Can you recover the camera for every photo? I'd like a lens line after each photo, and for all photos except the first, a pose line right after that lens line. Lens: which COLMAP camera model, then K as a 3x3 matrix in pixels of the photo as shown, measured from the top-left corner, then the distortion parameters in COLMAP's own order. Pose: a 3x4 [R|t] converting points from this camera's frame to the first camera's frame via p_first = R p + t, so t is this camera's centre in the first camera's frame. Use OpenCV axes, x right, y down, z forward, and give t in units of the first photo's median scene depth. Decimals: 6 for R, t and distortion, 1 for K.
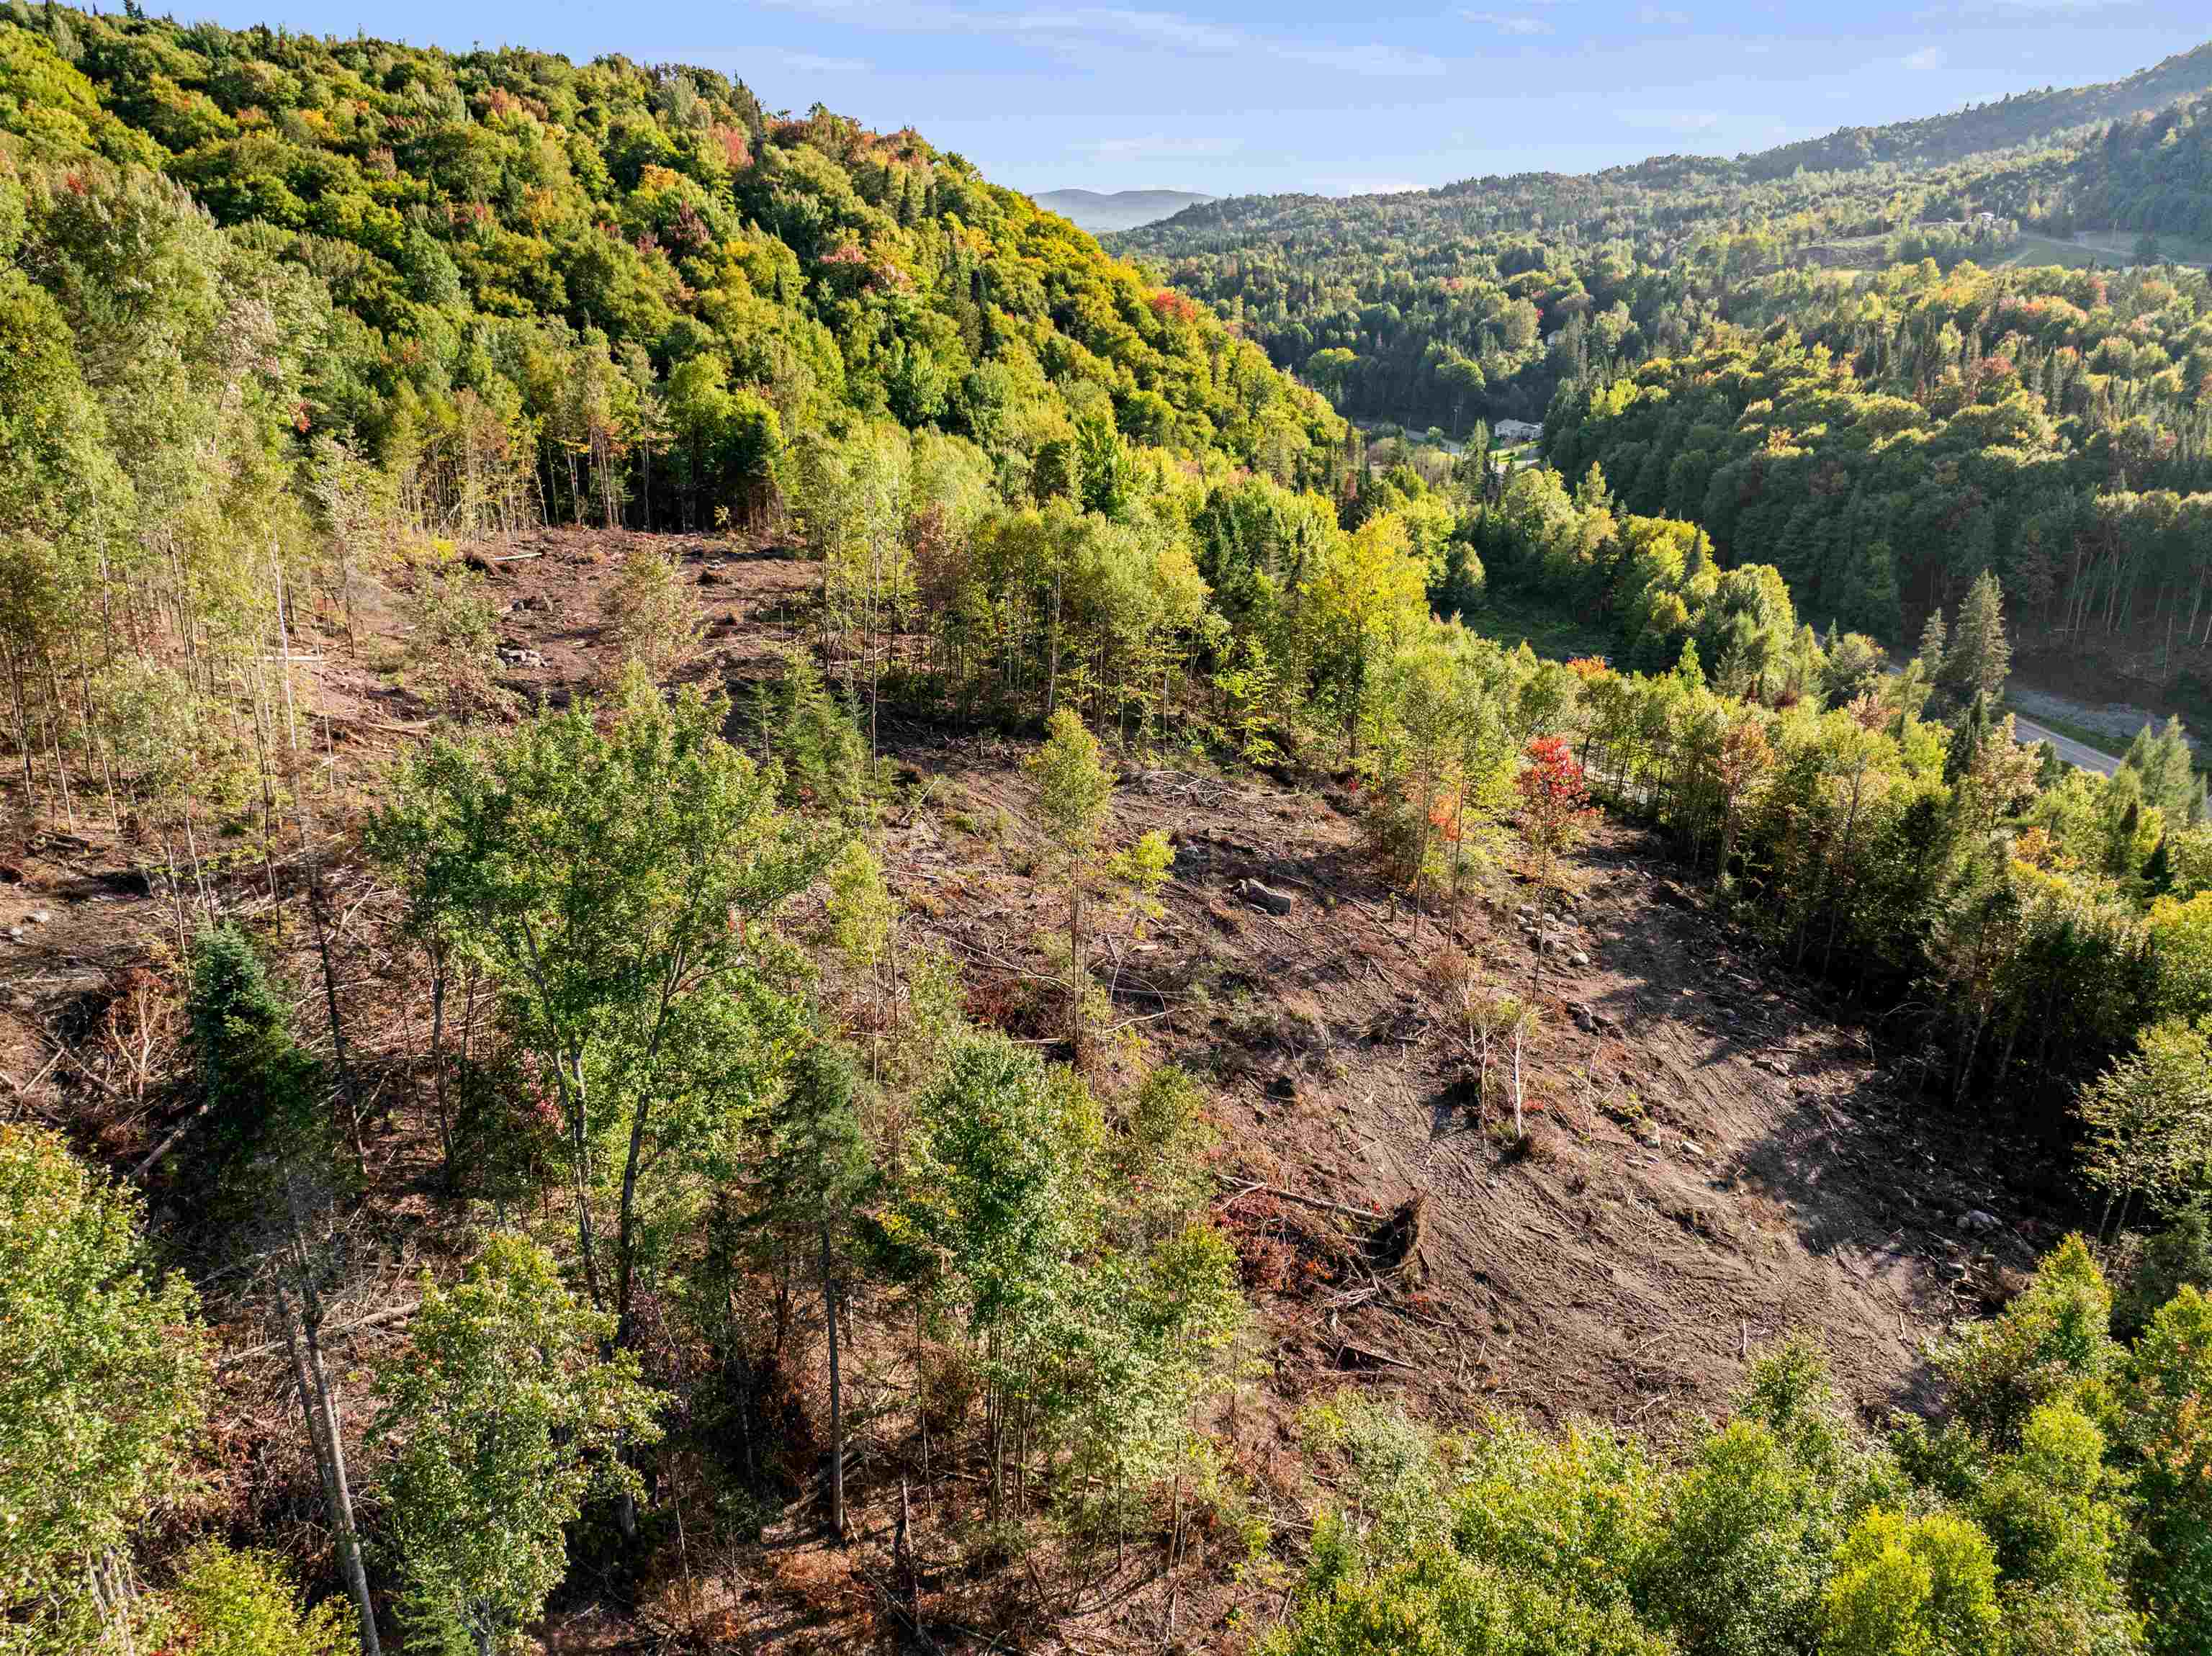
lens RADIAL K [[1590.7, 0, 1106.0], [0, 1590.7, 828.0], [0, 0, 1]] dist [-0.033421, -0.020593]
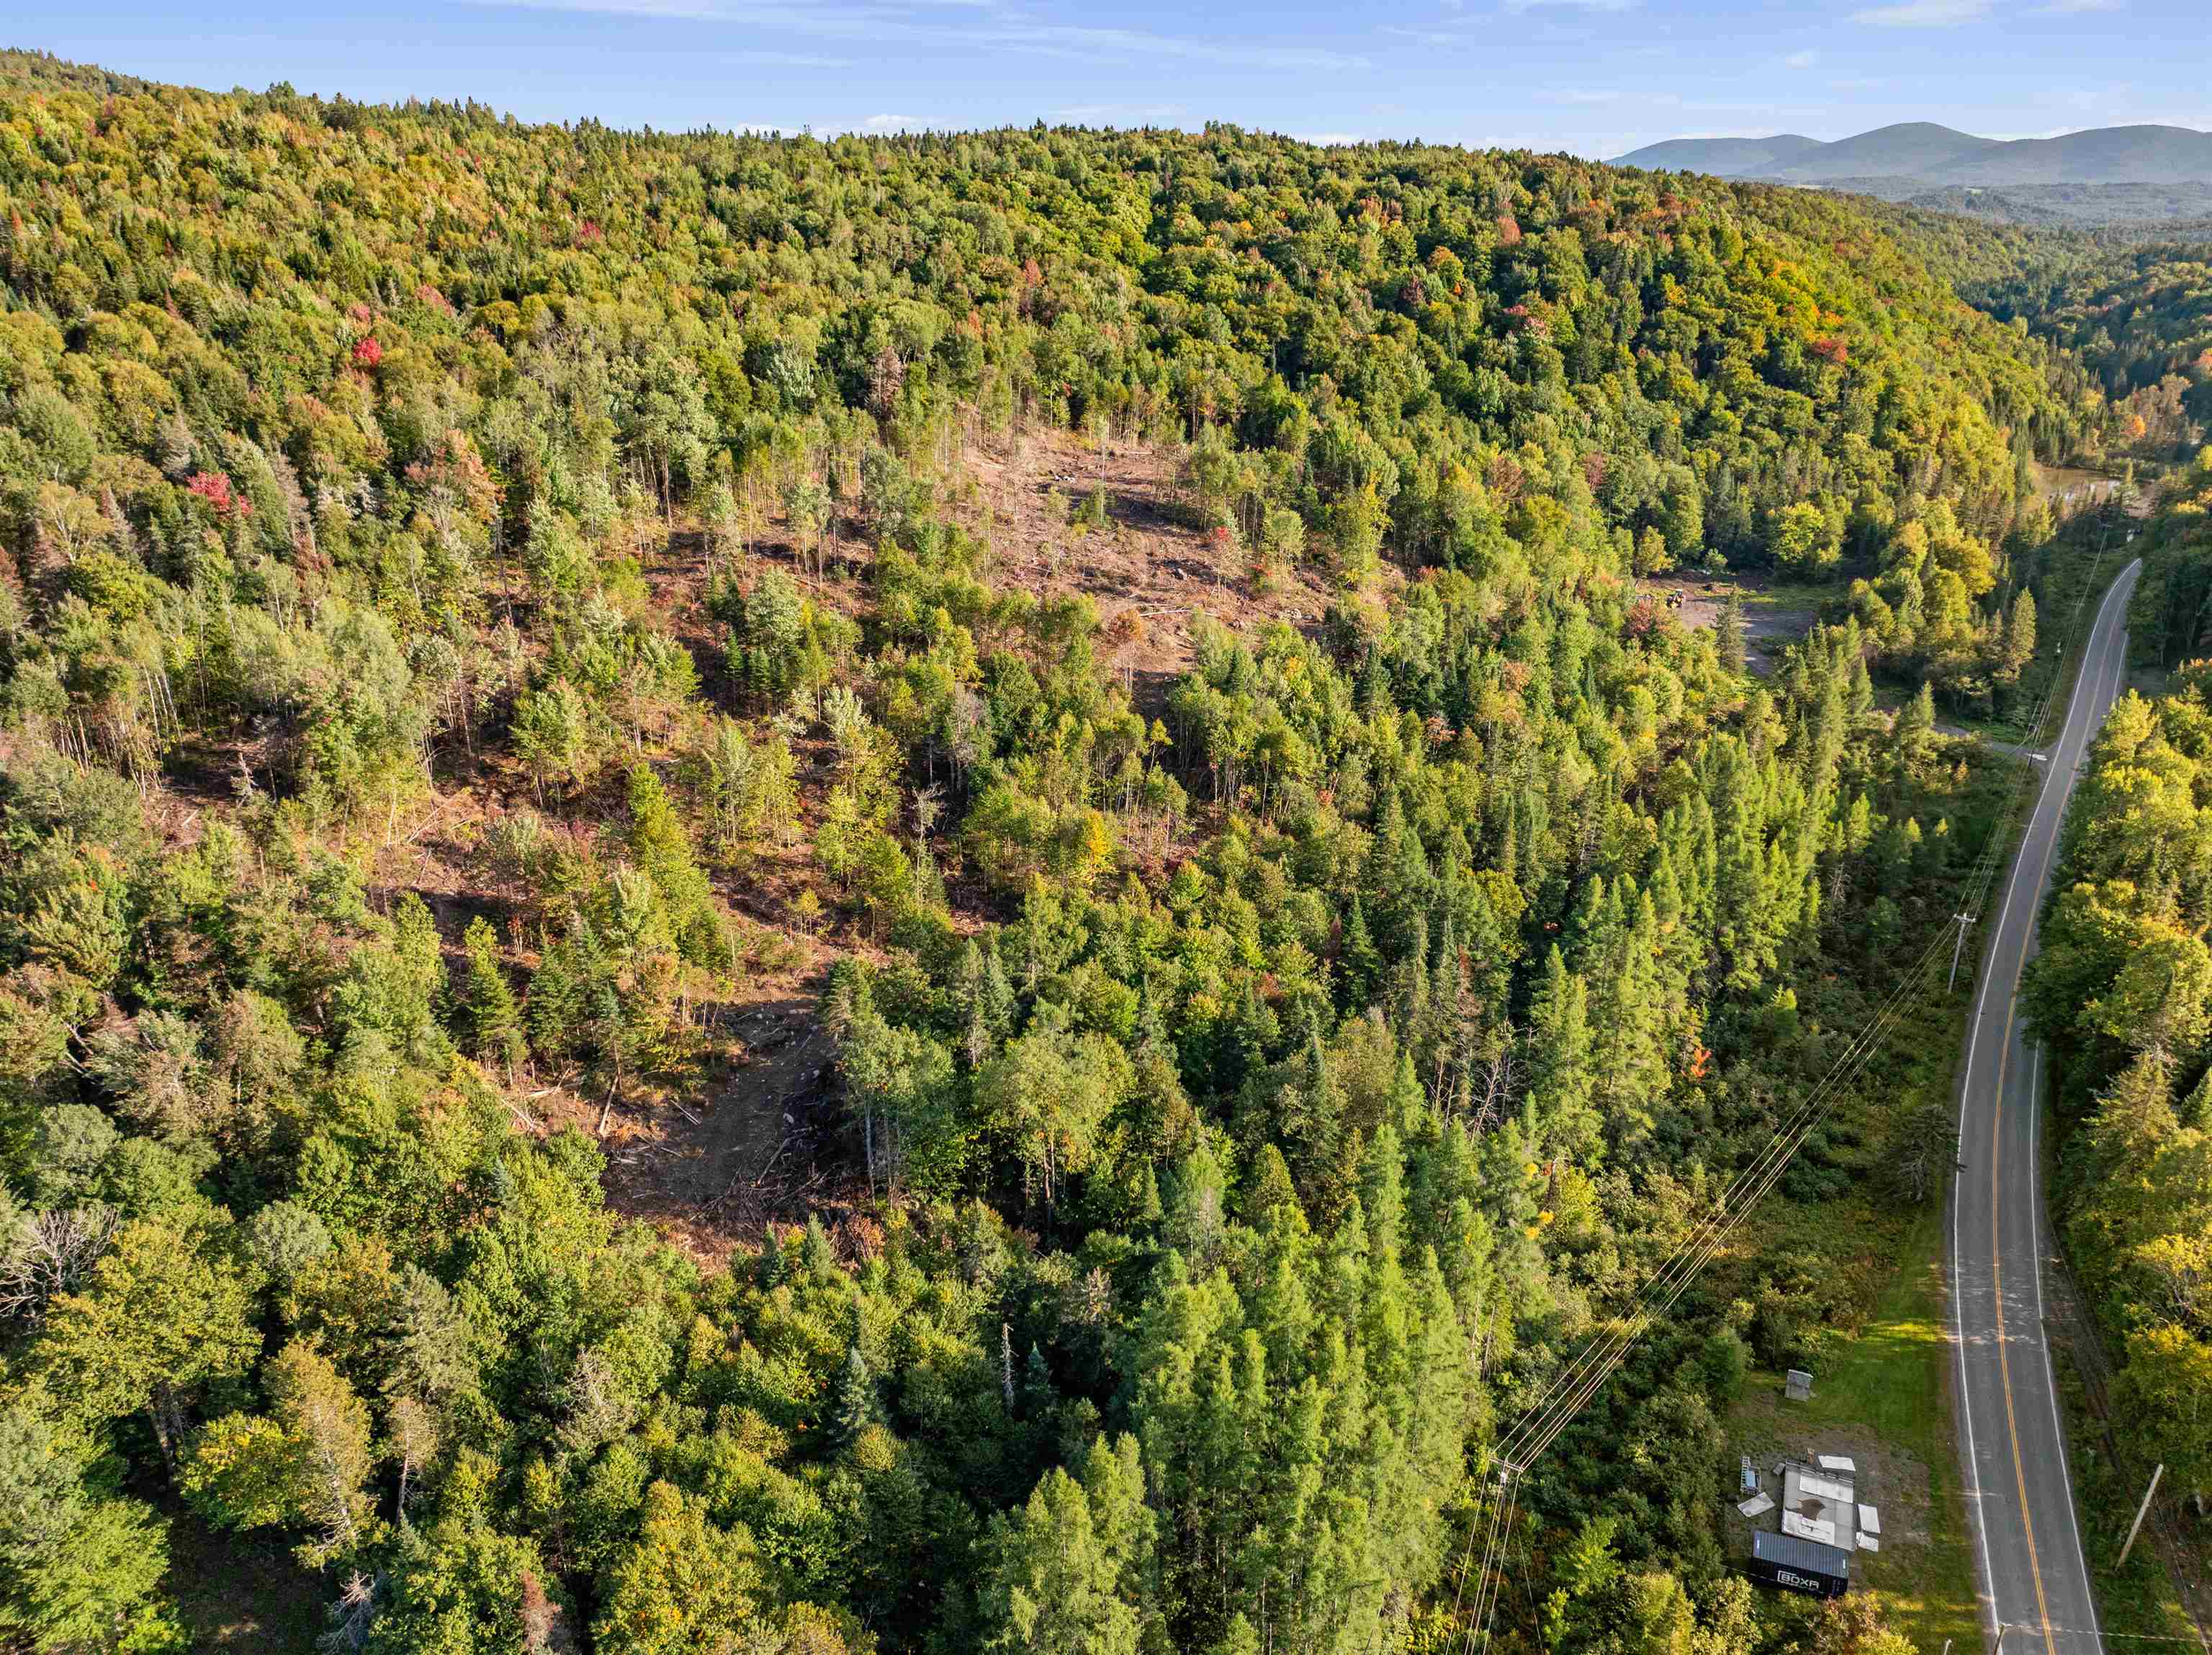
lens RADIAL K [[1588.5, 0, 1106.1], [0, 1588.5, 824.4], [0, 0, 1]] dist [-0.057316, 0.034692]
pose [[0.733433, 0.255407, -0.629956, 0.596928], [-0.238030, 0.964552, 0.113935, 0.056244], [0.636725, 0.066385, 0.768228, -0.419487]]
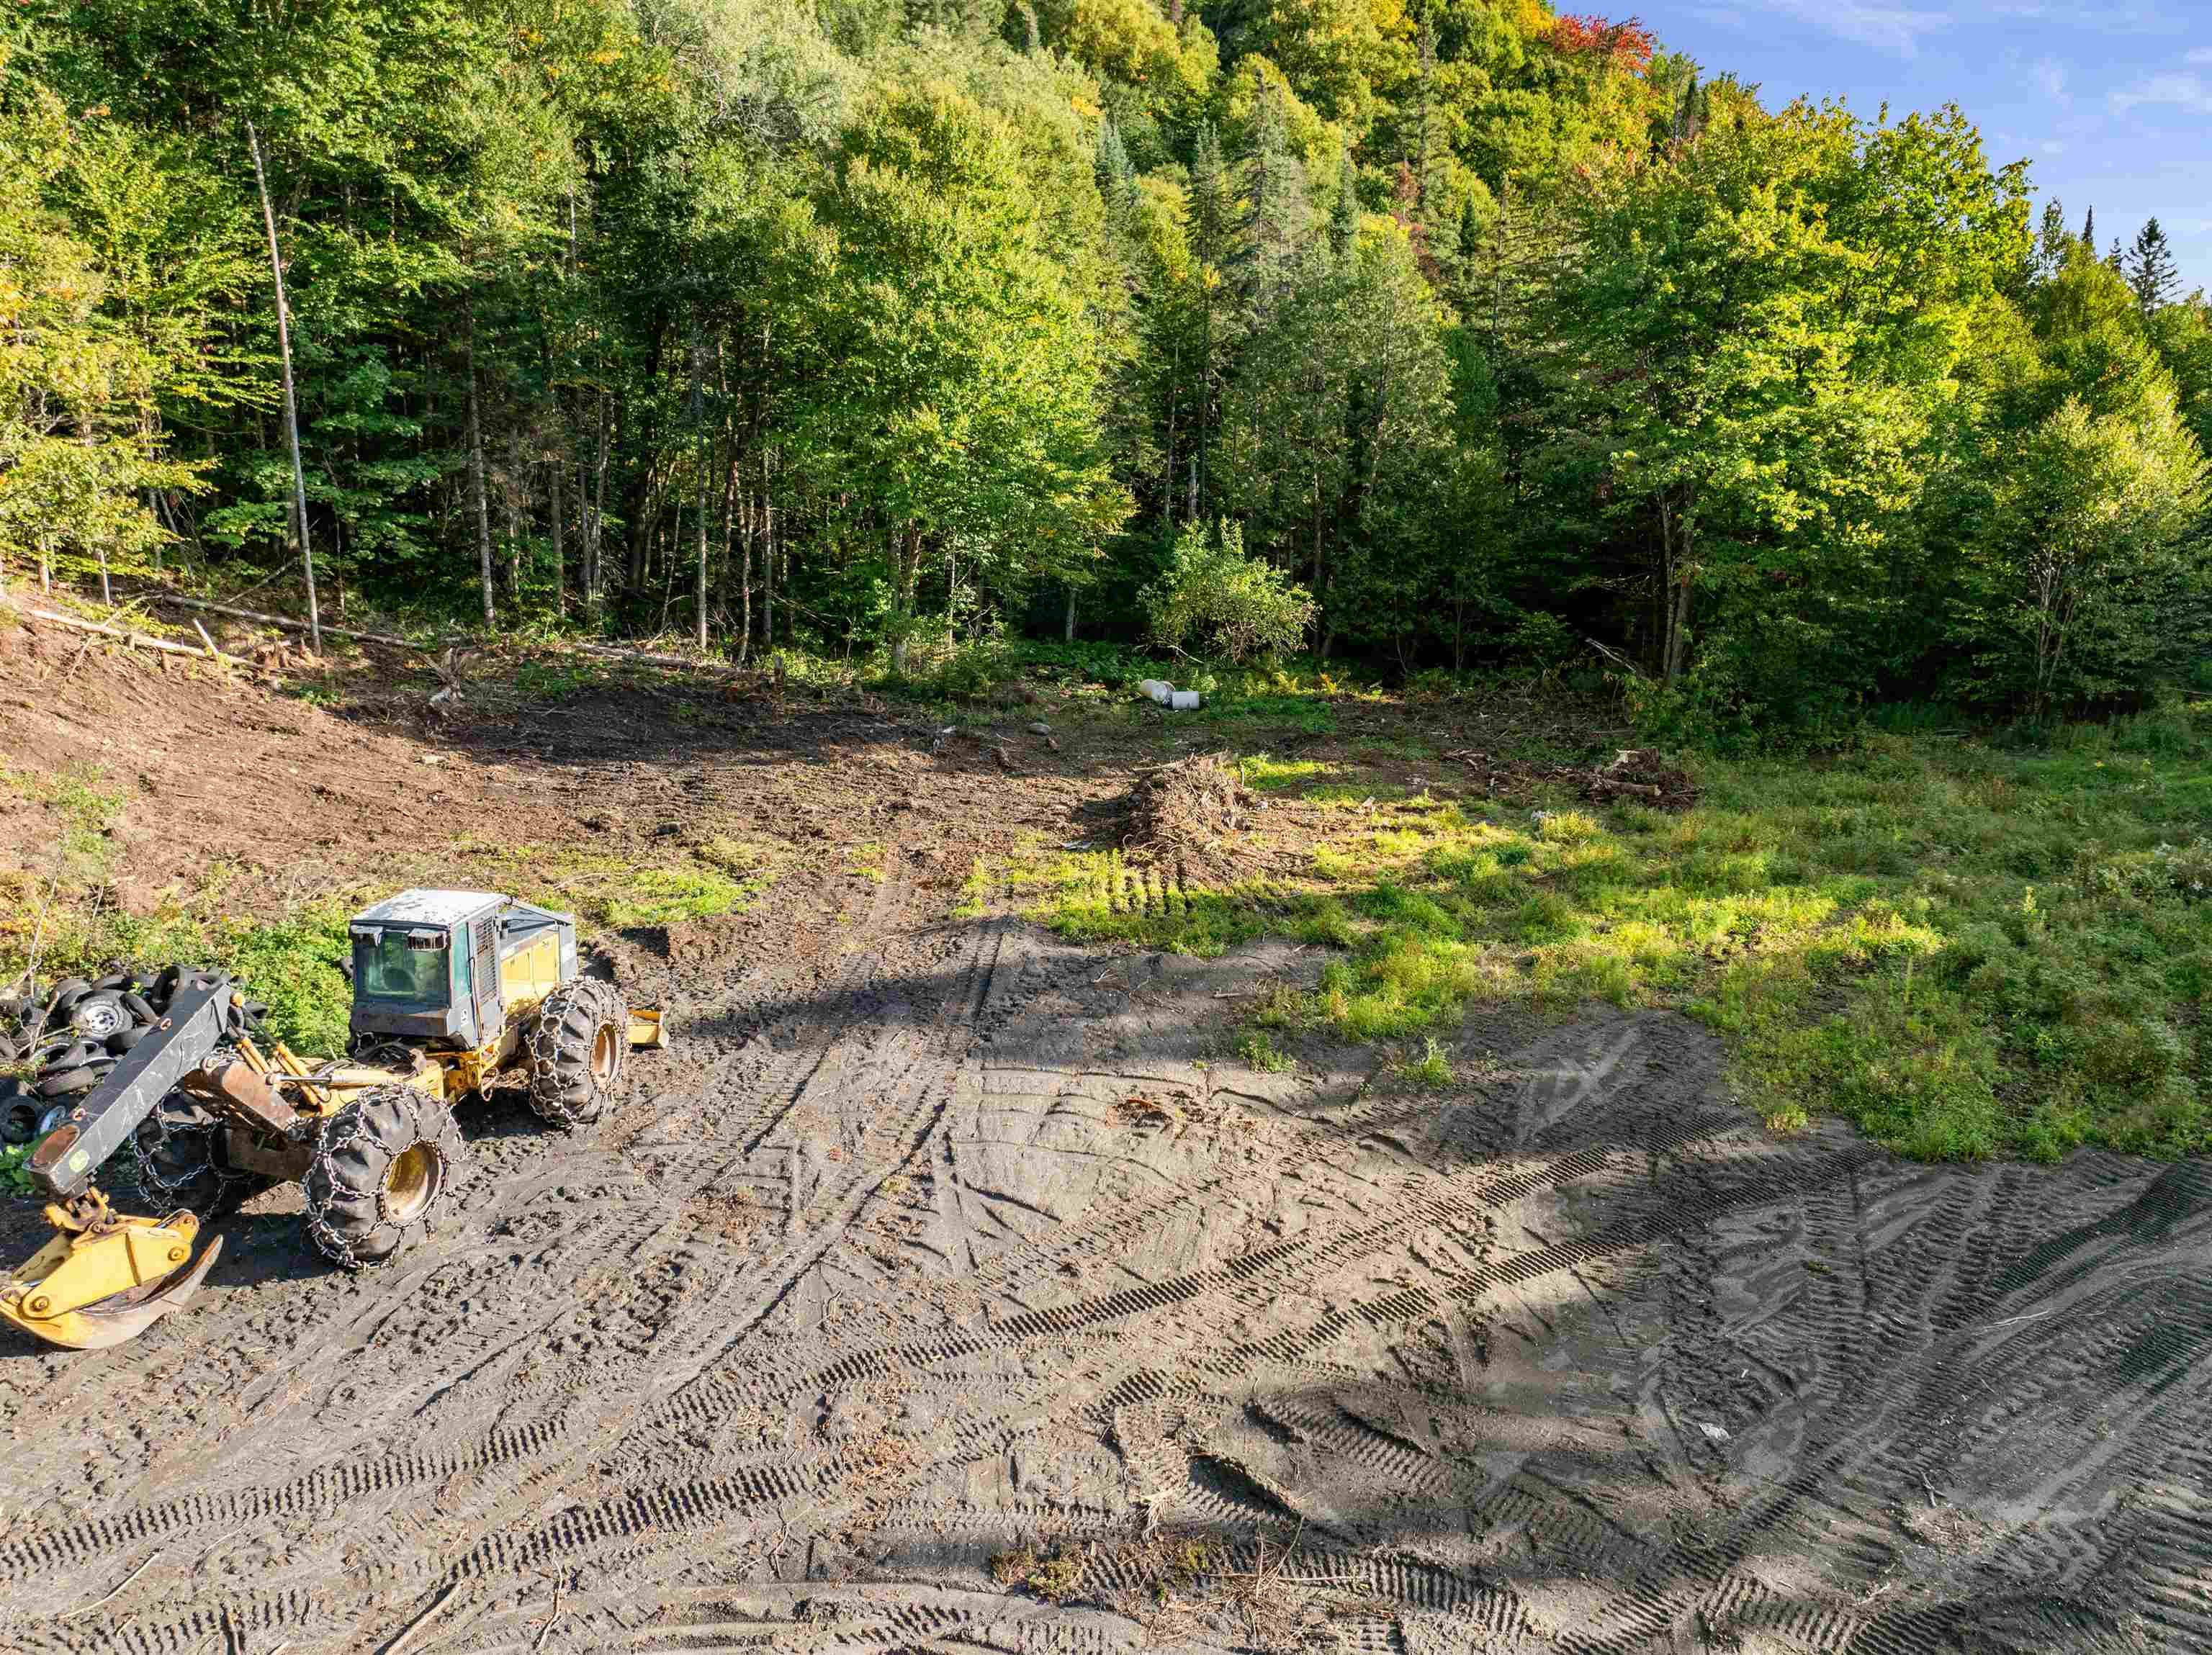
lens RADIAL K [[1568.8, 0, 1106.0], [0, 1568.8, 827.5], [0, 0, 1]] dist [-0.070027, 0.042016]
pose [[0.852614, 0.120623, -0.508428, 0.188813], [-0.175821, 0.982483, -0.061755, -0.082510], [0.492073, 0.142046, 0.858887, 0.685251]]
